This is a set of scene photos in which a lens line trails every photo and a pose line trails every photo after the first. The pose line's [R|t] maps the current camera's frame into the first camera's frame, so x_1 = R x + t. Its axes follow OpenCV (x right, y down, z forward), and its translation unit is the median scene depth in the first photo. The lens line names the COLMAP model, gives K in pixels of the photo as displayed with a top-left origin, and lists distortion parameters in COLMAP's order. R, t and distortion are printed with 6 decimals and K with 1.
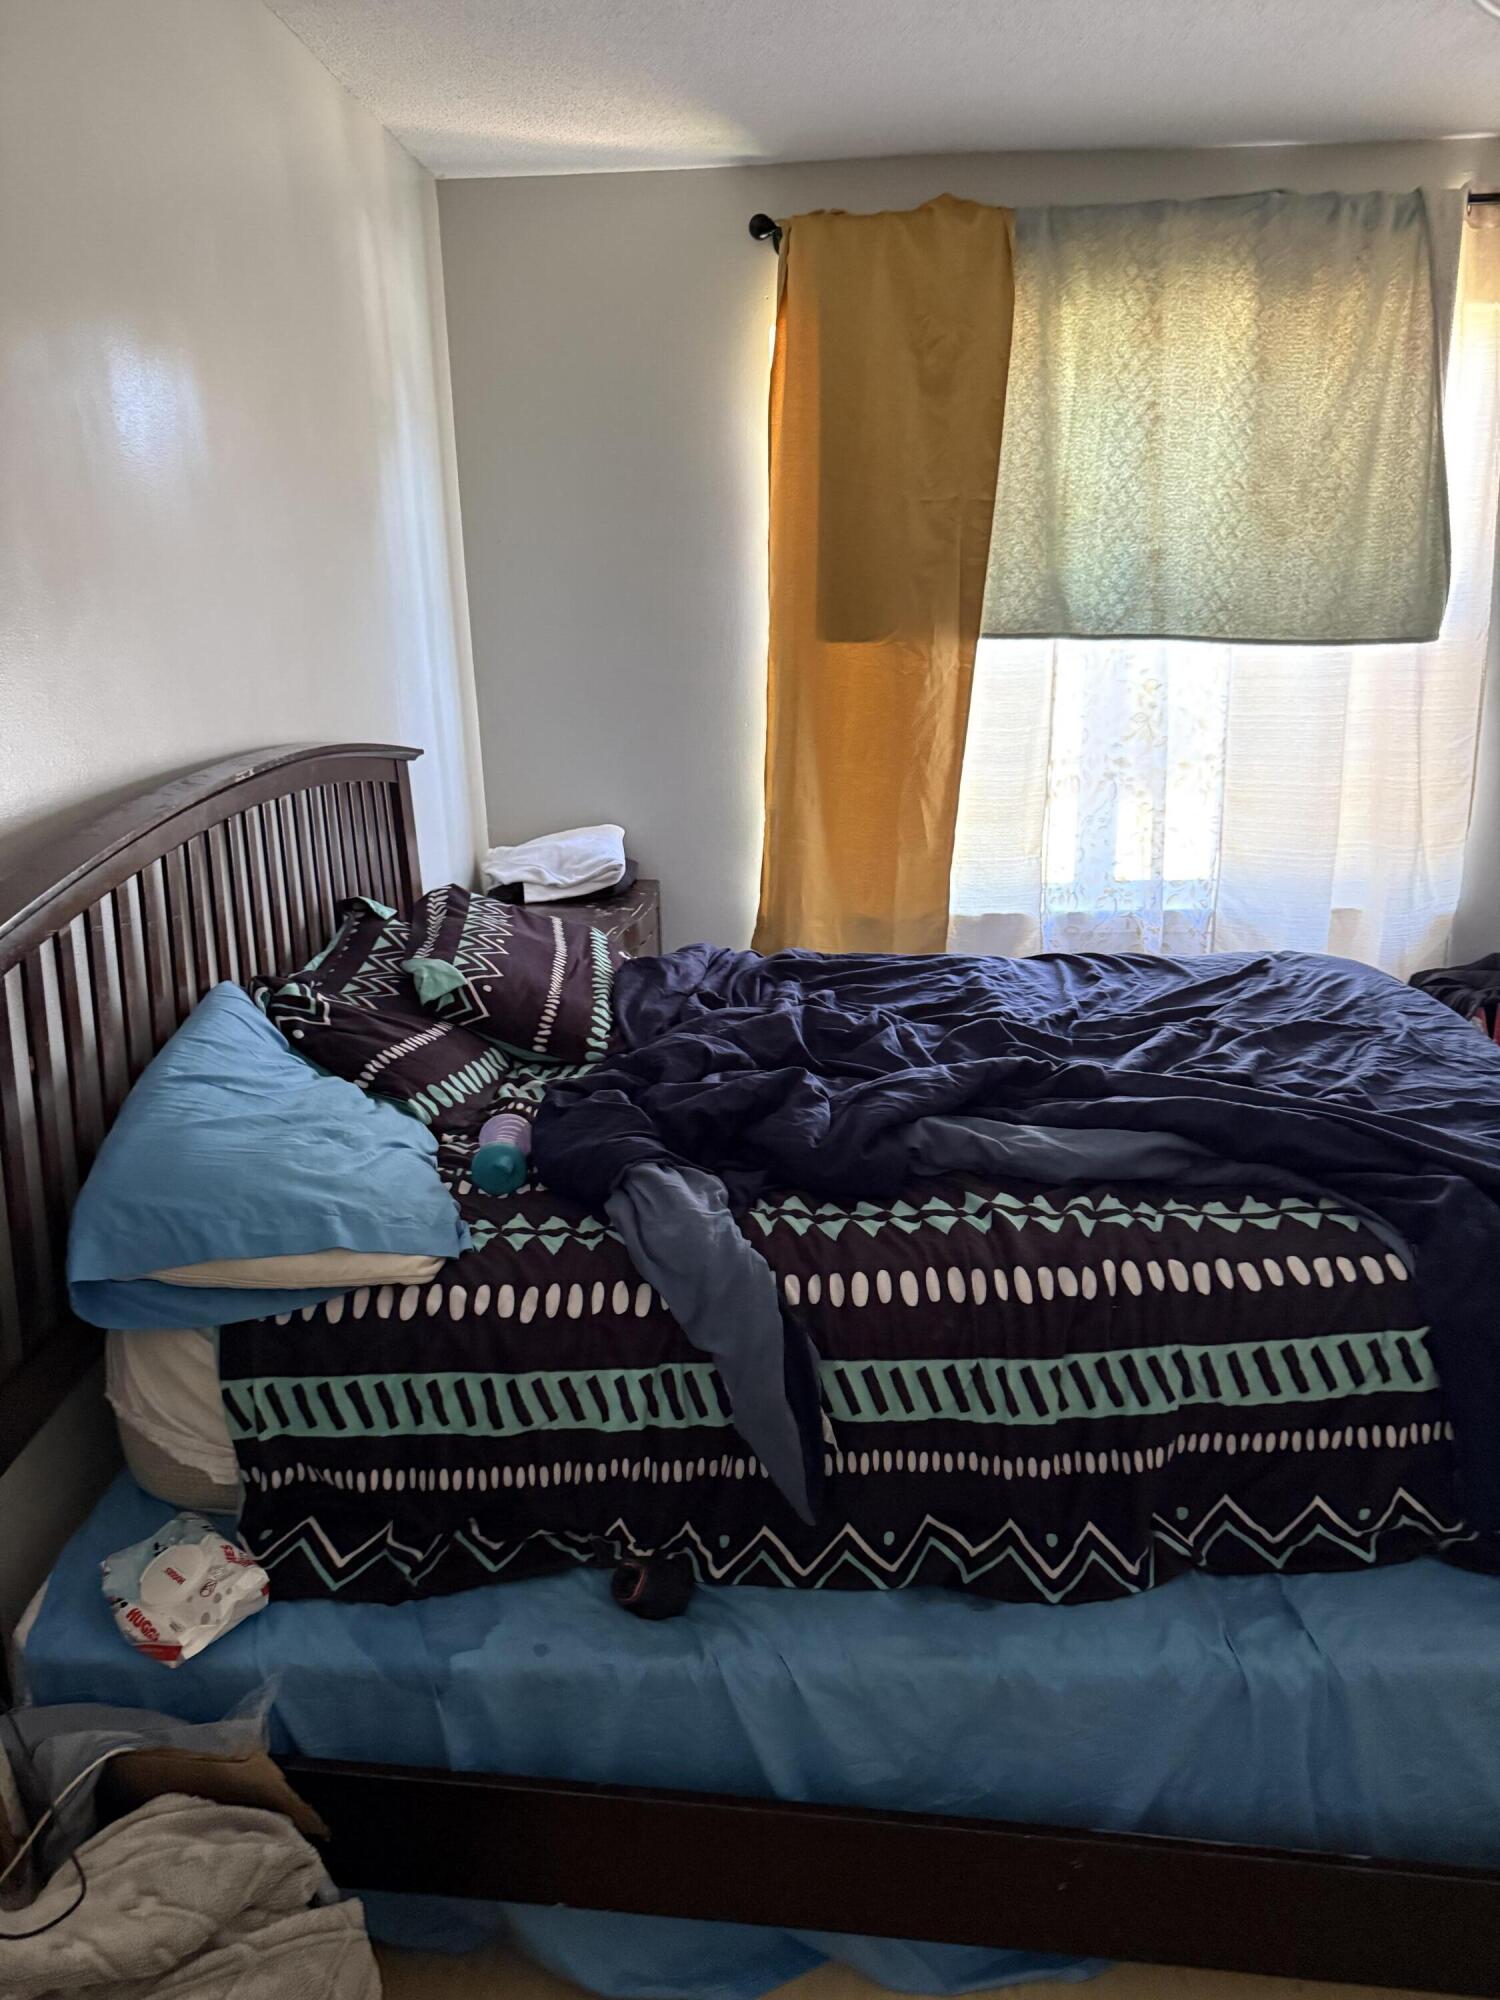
lens RADIAL K [[1432.0, 0, 750.0], [0, 1432.0, 1000.0], [0, 0, 1]] dist [0.000490, 0.001827]
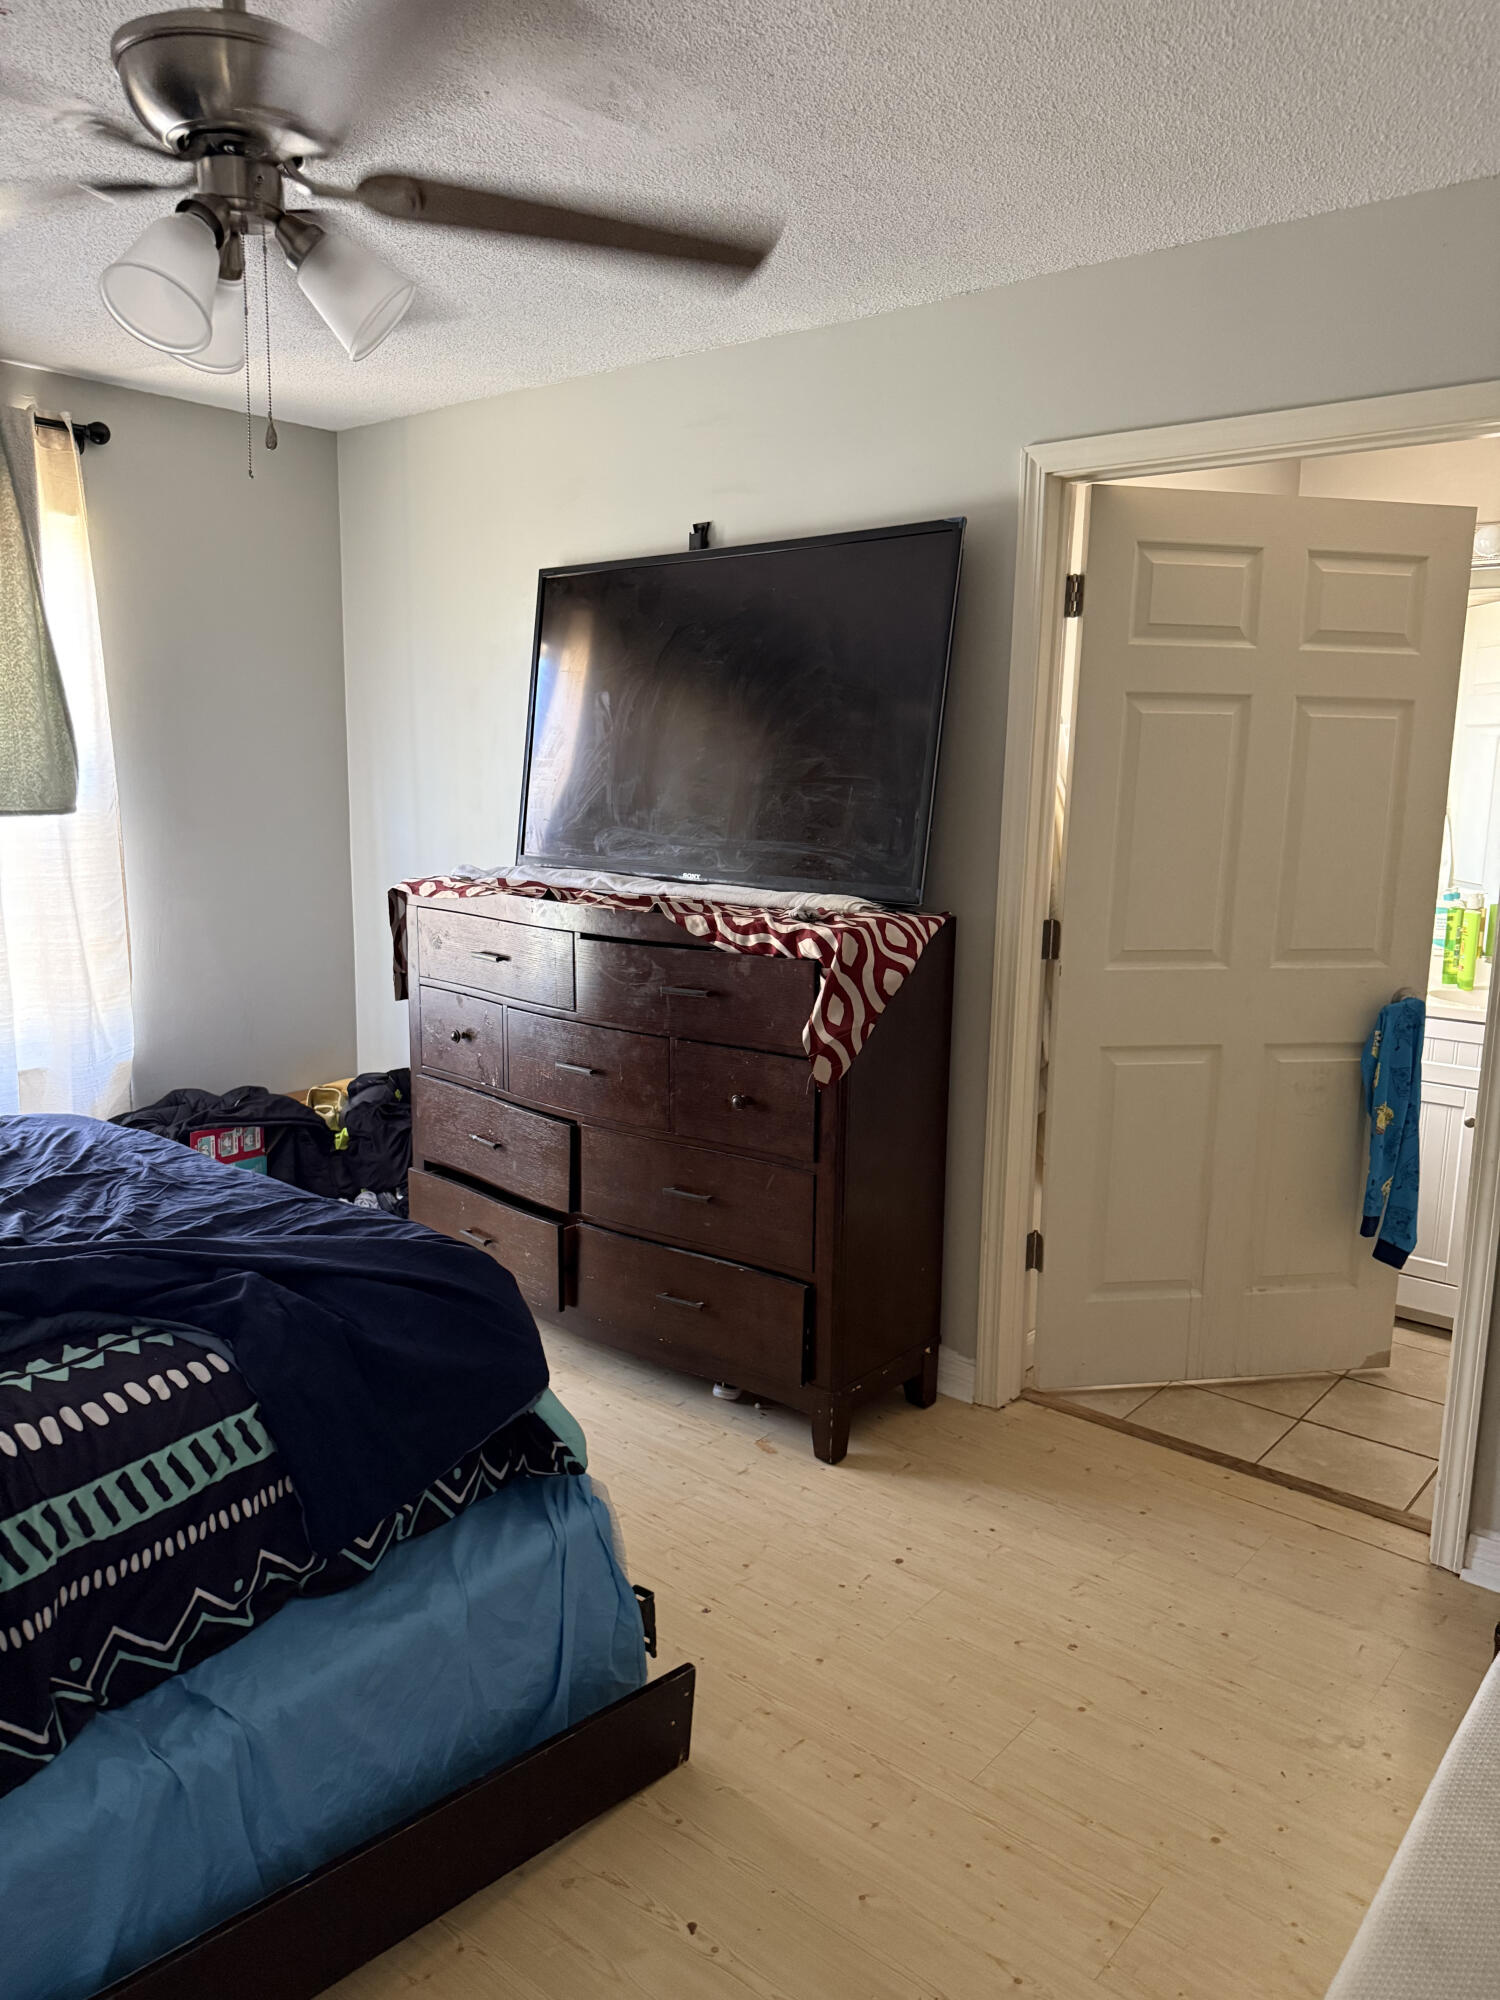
lens RADIAL K [[1442.7, 0, 750.0], [0, 1442.7, 1000.0], [0, 0, 1]] dist [0.077677, -0.067337]
pose [[0.605767, -0.103421, 0.788892, -0.181695], [0.188340, 0.981975, -0.015887, 0.001250], [-0.773029, 0.158203, 0.614327, -0.087837]]
